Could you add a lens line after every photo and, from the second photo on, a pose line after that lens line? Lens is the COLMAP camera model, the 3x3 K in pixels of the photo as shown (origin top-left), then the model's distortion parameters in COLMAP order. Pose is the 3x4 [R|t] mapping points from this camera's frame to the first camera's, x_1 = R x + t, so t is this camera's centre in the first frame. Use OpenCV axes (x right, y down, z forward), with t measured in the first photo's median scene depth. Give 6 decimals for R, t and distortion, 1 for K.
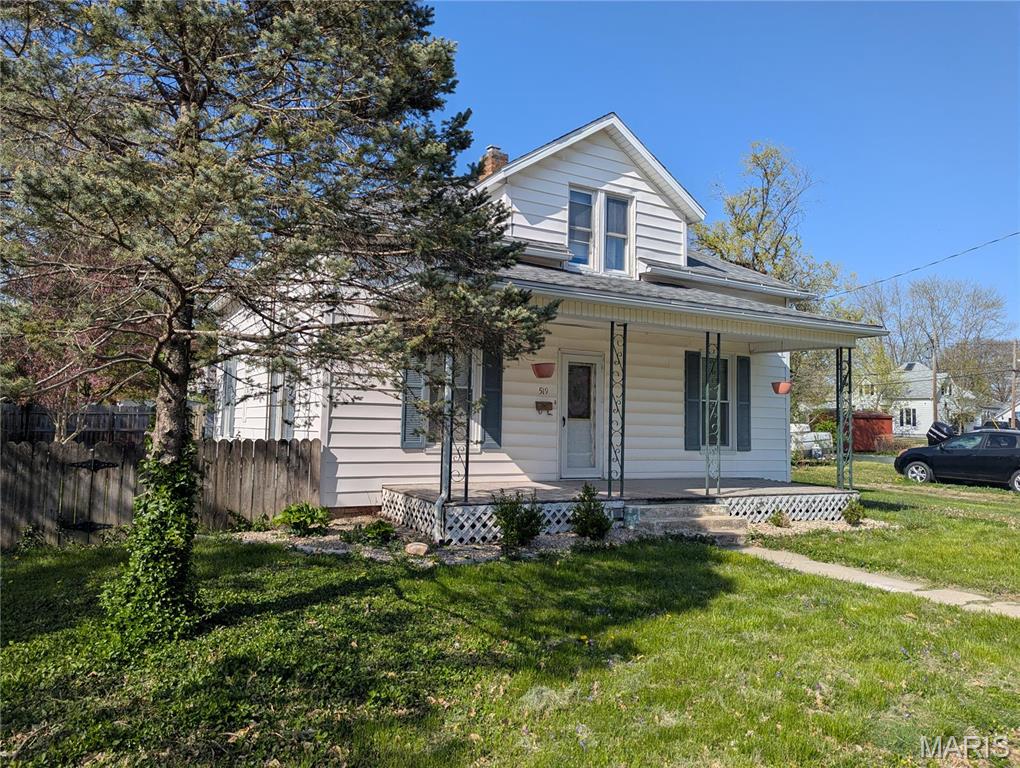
lens RADIAL K [[723.9, 0, 510.0], [0, 723.9, 381.3], [0, 0, 1]] dist [0.070517, -0.054932]
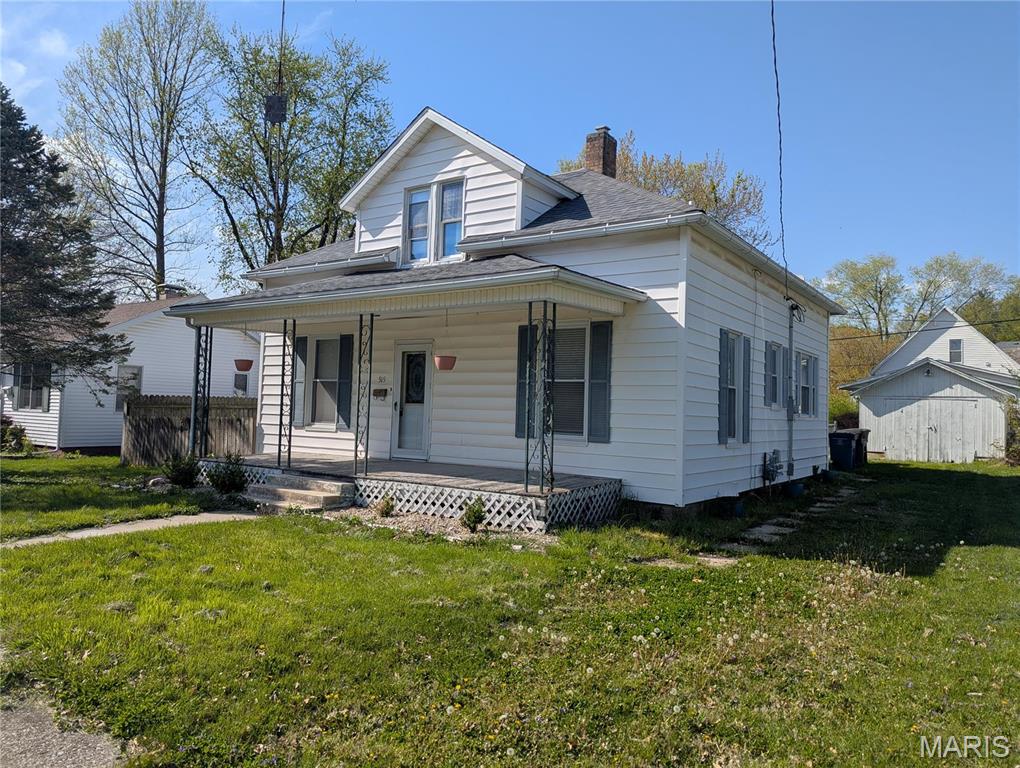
lens RADIAL K [[723.9, 0, 510.0], [0, 723.9, 381.3], [0, 0, 1]] dist [0.070517, -0.054932]
pose [[0.421094, -0.046138, -0.905843, 1.117585], [0.040249, 0.998672, -0.032155, 0.058125], [0.906124, -0.022919, 0.422392, 0.666343]]
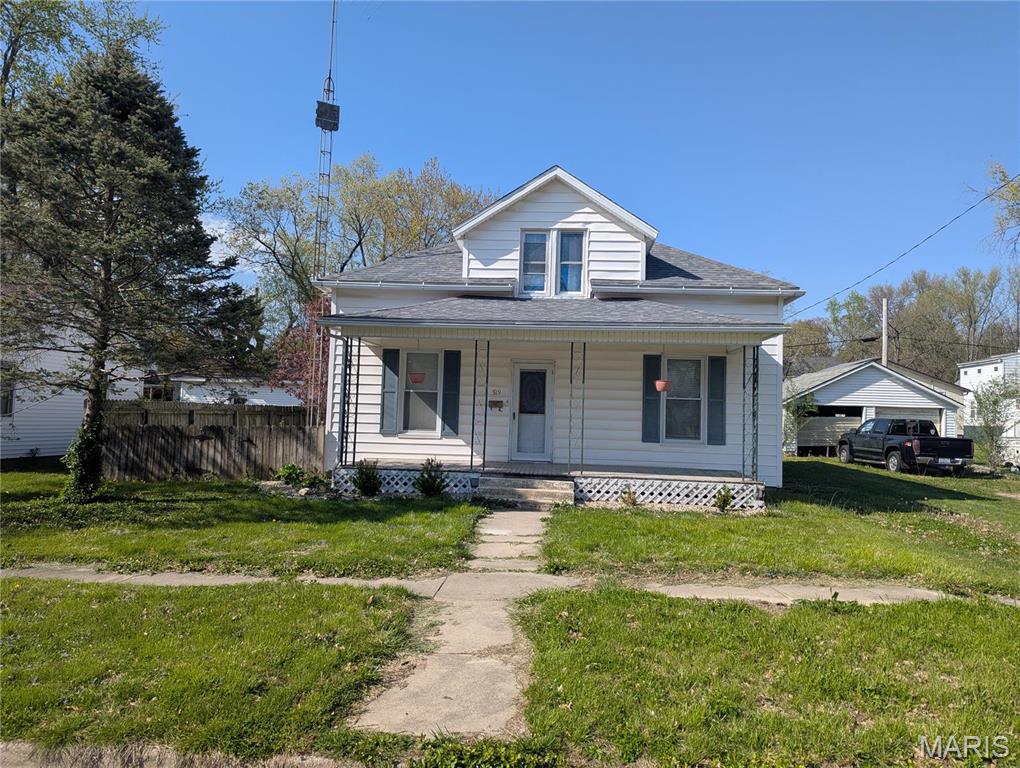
lens RADIAL K [[723.9, 0, 510.0], [0, 723.9, 381.3], [0, 0, 1]] dist [0.070517, -0.054932]
pose [[0.825436, -0.028112, -0.563795, 0.765936], [0.024638, 0.999602, -0.013771, 0.010929], [0.563958, -0.002524, 0.825800, -0.060692]]
